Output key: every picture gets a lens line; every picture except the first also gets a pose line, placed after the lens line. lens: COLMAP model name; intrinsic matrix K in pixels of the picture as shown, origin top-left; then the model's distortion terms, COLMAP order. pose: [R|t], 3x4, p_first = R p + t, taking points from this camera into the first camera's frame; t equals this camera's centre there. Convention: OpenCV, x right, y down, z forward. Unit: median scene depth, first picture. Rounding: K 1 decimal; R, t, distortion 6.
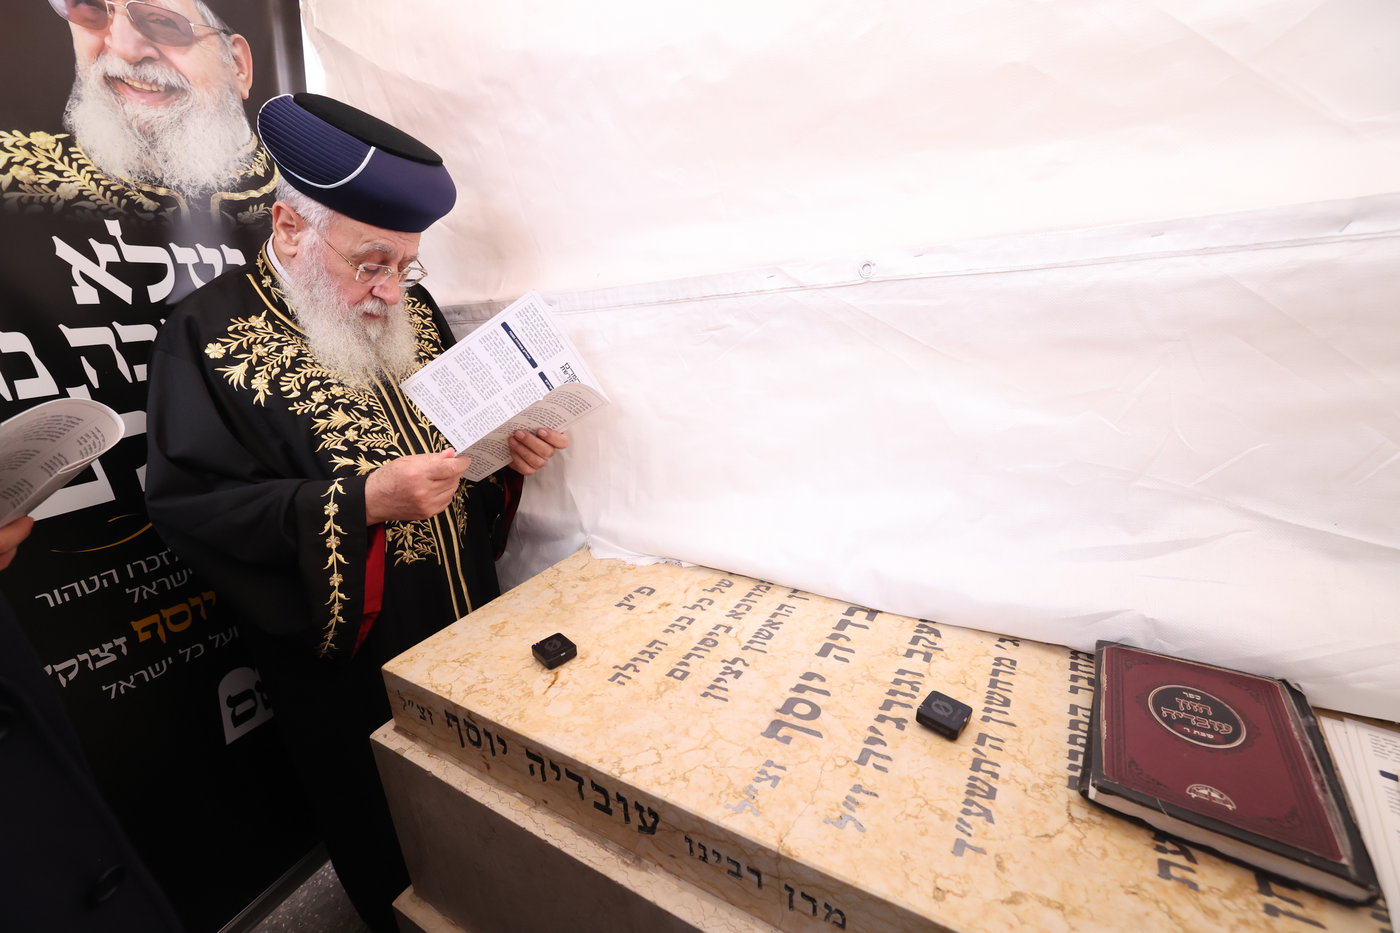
lens RADIAL K [[605.0, 0, 700.0], [0, 605.0, 466.5], [0, 0, 1]] dist [-0.039150, 0.014909]
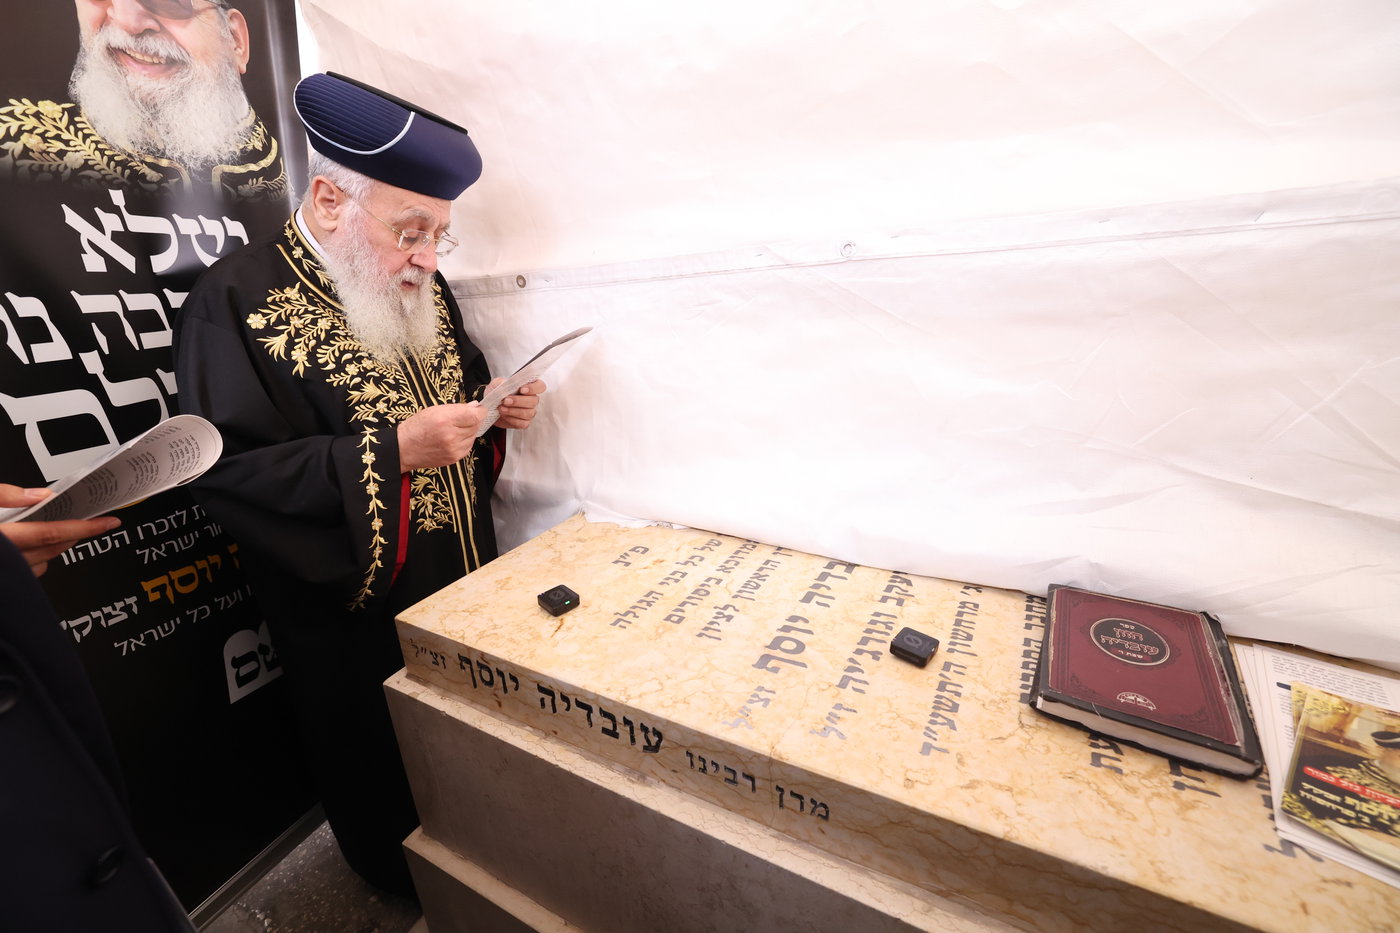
lens RADIAL K [[606.7, 0, 701.9], [0, 606.7, 463.7], [0, 0, 1]] dist [-0.040901, 0.016378]
pose [[0.999087, 0.001094, 0.042715, -0.033725], [-0.001854, 0.999841, 0.017754, 0.043946], [-0.042688, -0.017817, 0.998930, -0.090862]]
